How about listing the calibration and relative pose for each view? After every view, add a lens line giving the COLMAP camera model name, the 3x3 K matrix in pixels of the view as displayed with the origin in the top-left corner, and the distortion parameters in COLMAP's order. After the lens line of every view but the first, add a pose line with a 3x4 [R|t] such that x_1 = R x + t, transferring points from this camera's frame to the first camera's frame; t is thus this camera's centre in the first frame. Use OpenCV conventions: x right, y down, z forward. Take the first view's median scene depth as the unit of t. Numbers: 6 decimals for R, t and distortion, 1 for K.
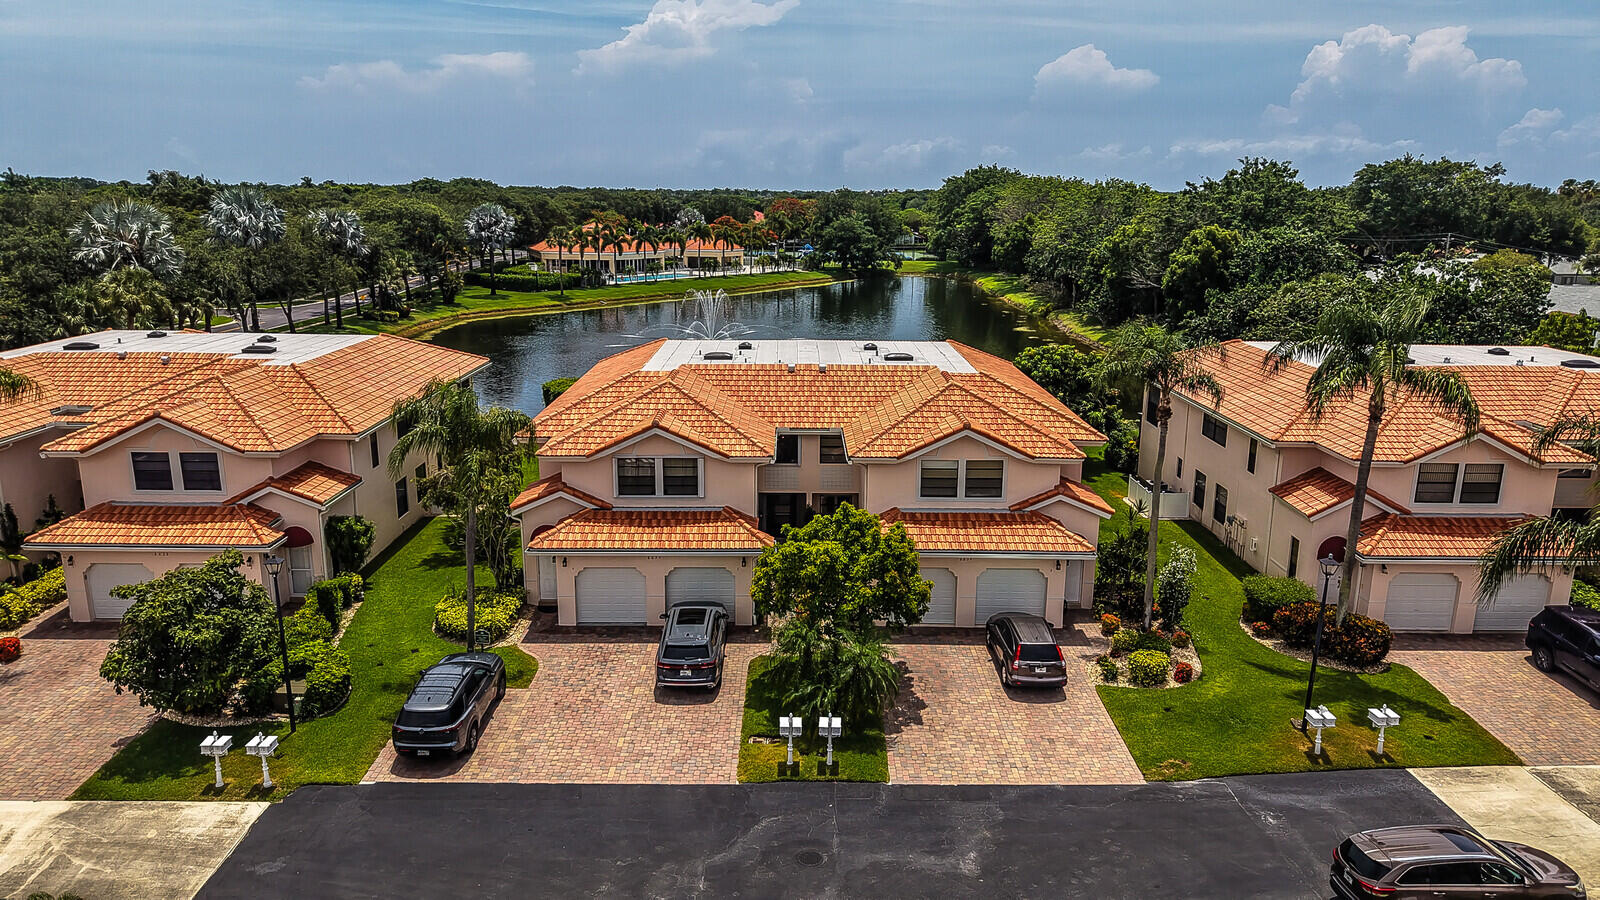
lens RADIAL K [[1070.7, 0, 798.4], [0, 1070.7, 443.2], [0, 0, 1]] dist [0.016891, -0.000675]
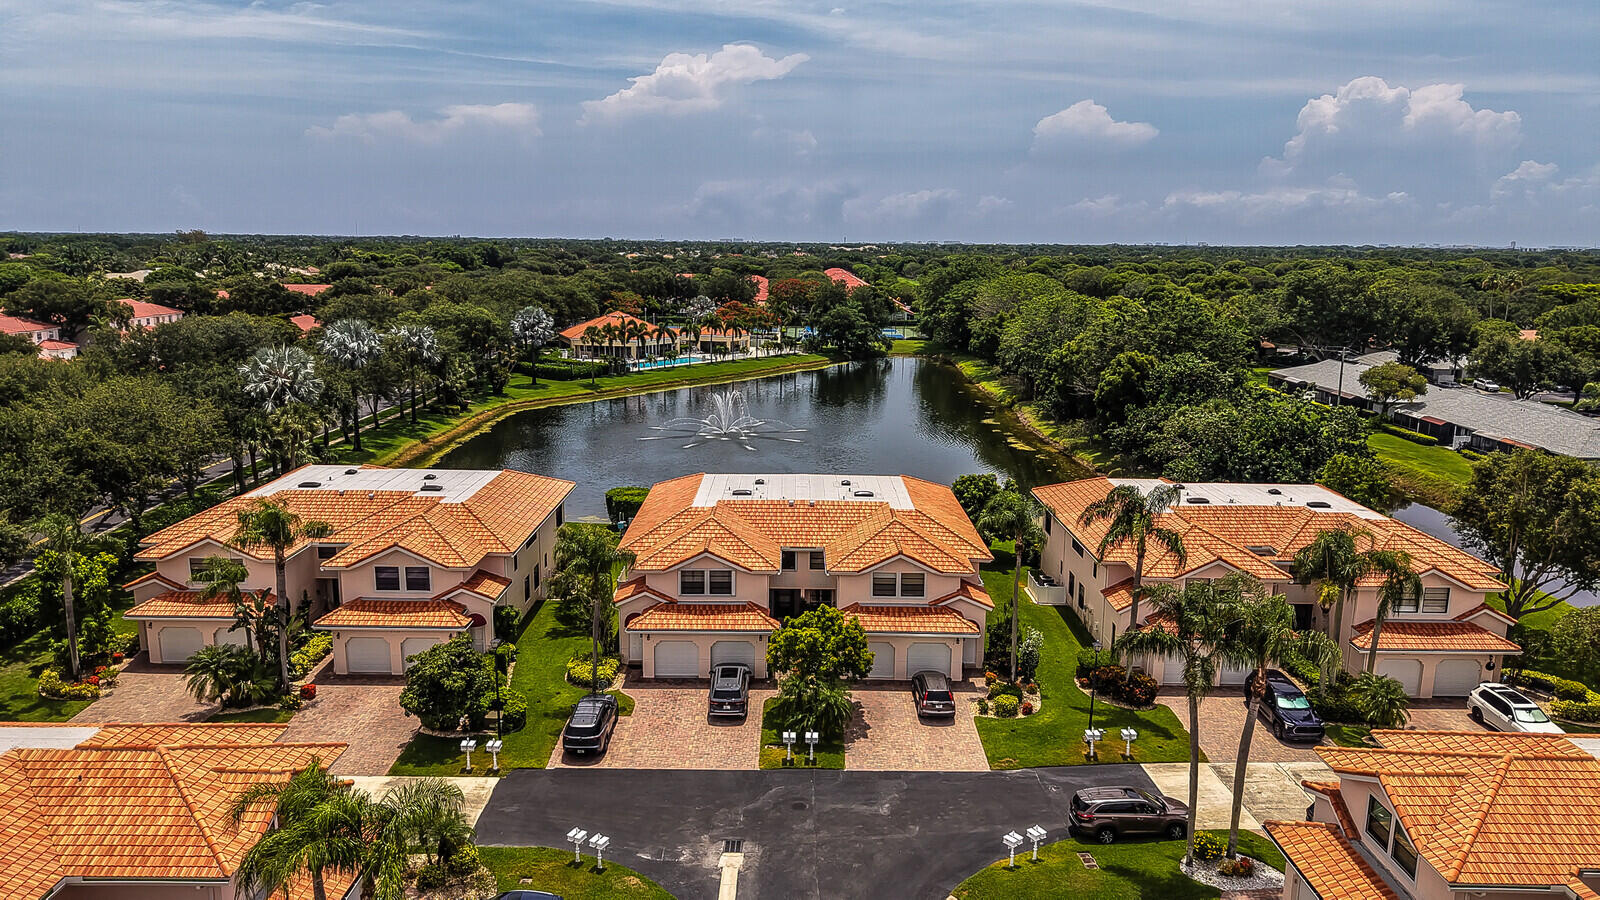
lens RADIAL K [[1062.4, 0, 800.0], [0, 1062.4, 450.0], [0, 0, 1]] dist [0.064502, -0.079293]
pose [[0.999985, 0.005409, 0.000535, 0.005166], [-0.005386, 0.999296, -0.037125, -0.107515], [-0.000735, 0.037121, 0.999310, -0.581768]]
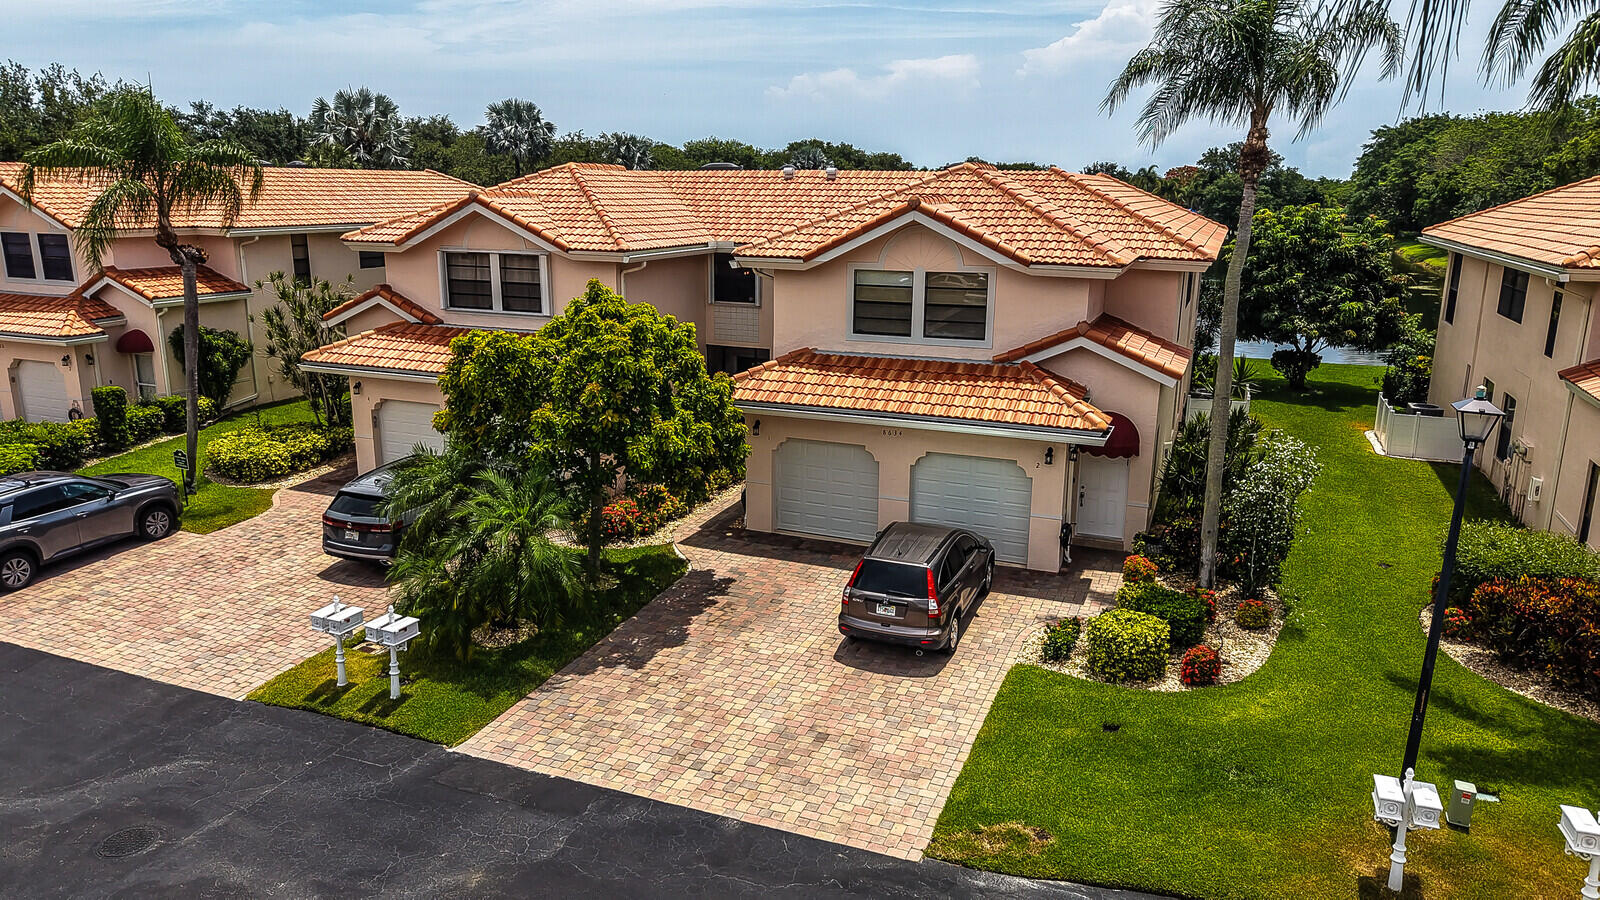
lens RADIAL K [[1062.4, 0, 800.0], [0, 1062.4, 450.0], [0, 0, 1]] dist [0.064502, -0.079293]
pose [[0.925947, 0.090887, -0.366555, 0.318645], [-0.088582, 0.995800, 0.023141, 0.107011], [0.367118, 0.011043, 0.930109, 0.427081]]
